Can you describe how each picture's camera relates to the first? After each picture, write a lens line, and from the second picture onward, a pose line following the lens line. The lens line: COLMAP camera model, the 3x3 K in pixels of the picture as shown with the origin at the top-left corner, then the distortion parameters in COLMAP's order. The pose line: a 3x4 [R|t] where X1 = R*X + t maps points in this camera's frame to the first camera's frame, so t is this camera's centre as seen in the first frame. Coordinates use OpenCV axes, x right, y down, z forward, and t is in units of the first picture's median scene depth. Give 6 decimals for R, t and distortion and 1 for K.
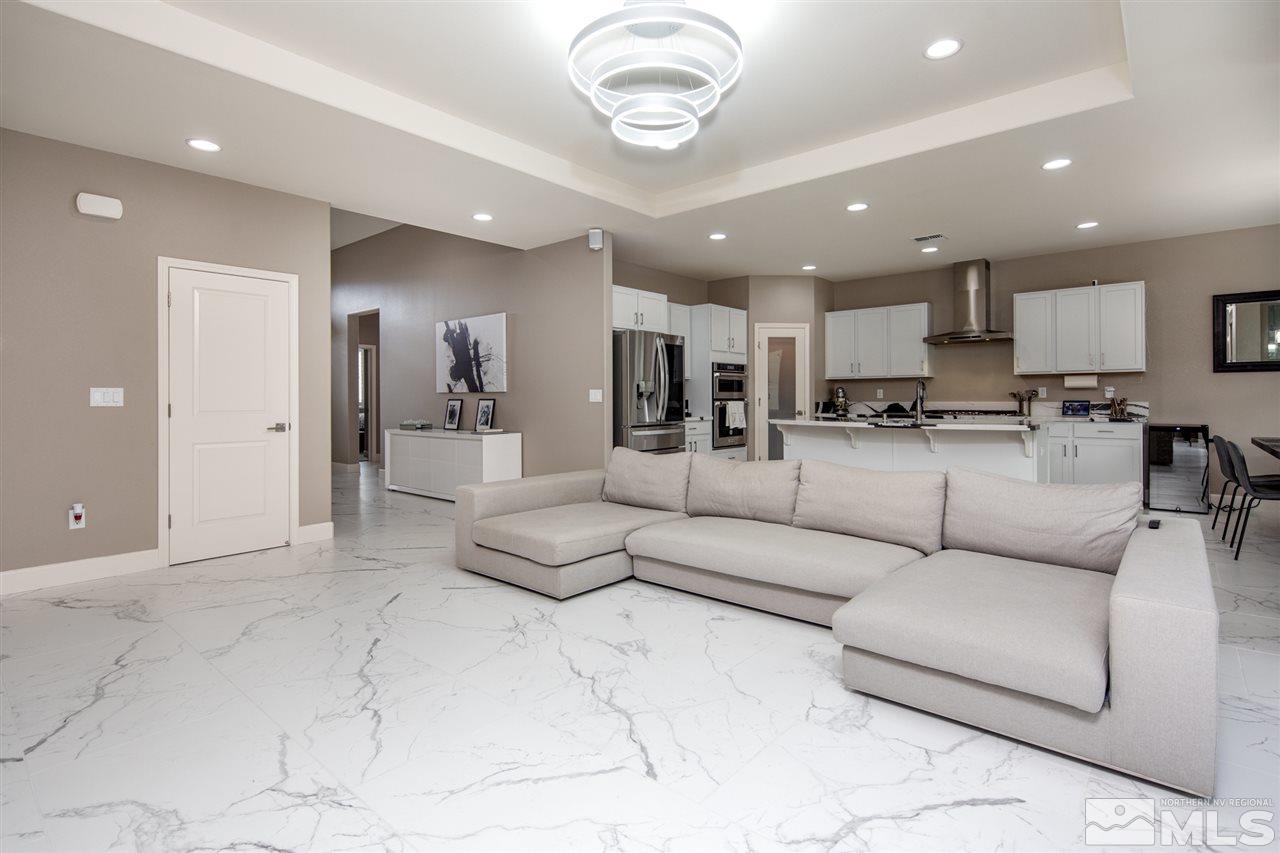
lens RADIAL K [[620.5, 0, 635.0], [0, 620.5, 399.7], [0, 0, 1]] dist [0.005065, -0.003657]
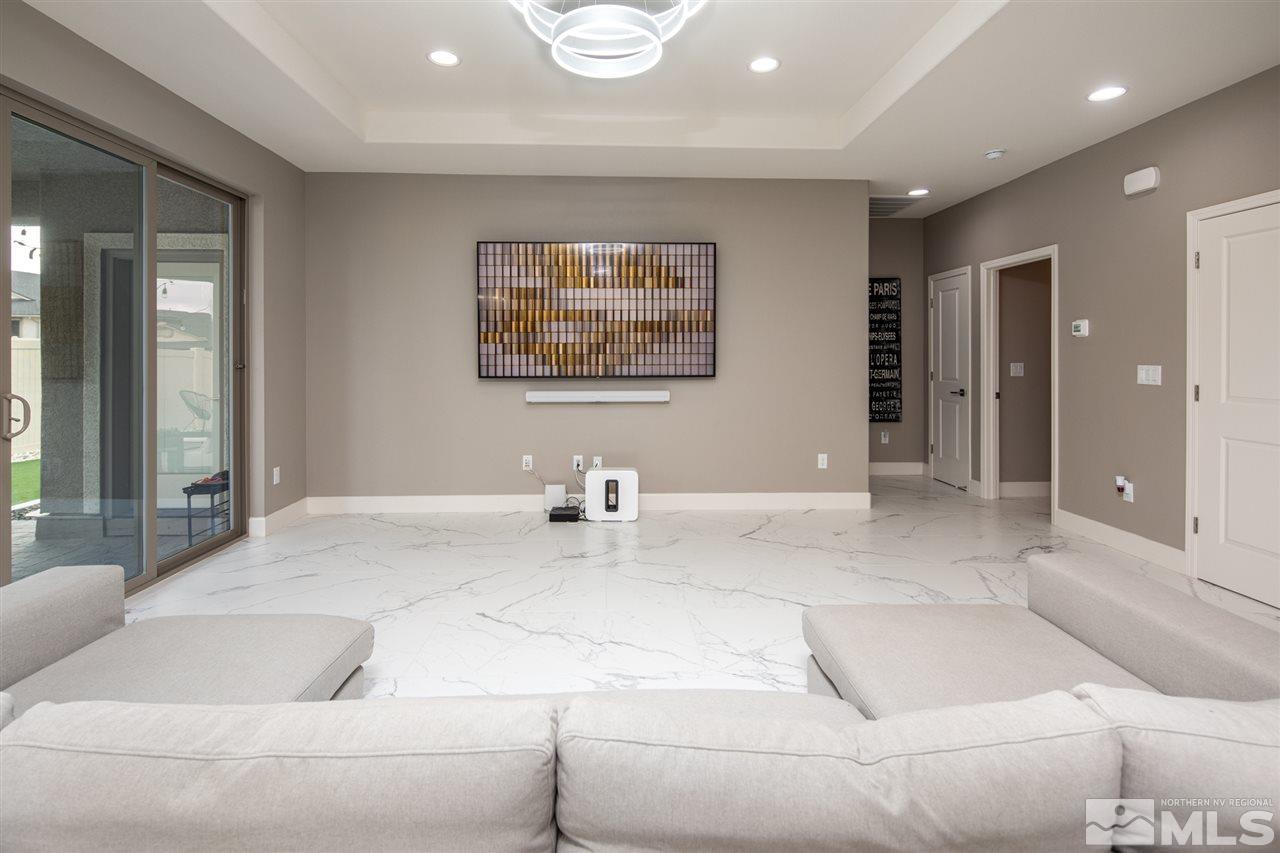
lens RADIAL K [[620.5, 0, 629.5], [0, 620.5, 358.5], [0, 0, 1]] dist [0.005065, -0.003657]
pose [[-0.729962, 0.008328, -0.683437, 0.211033], [0.001923, 0.999947, 0.010130, -0.021741], [0.683485, 0.006081, -0.729939, 0.607649]]
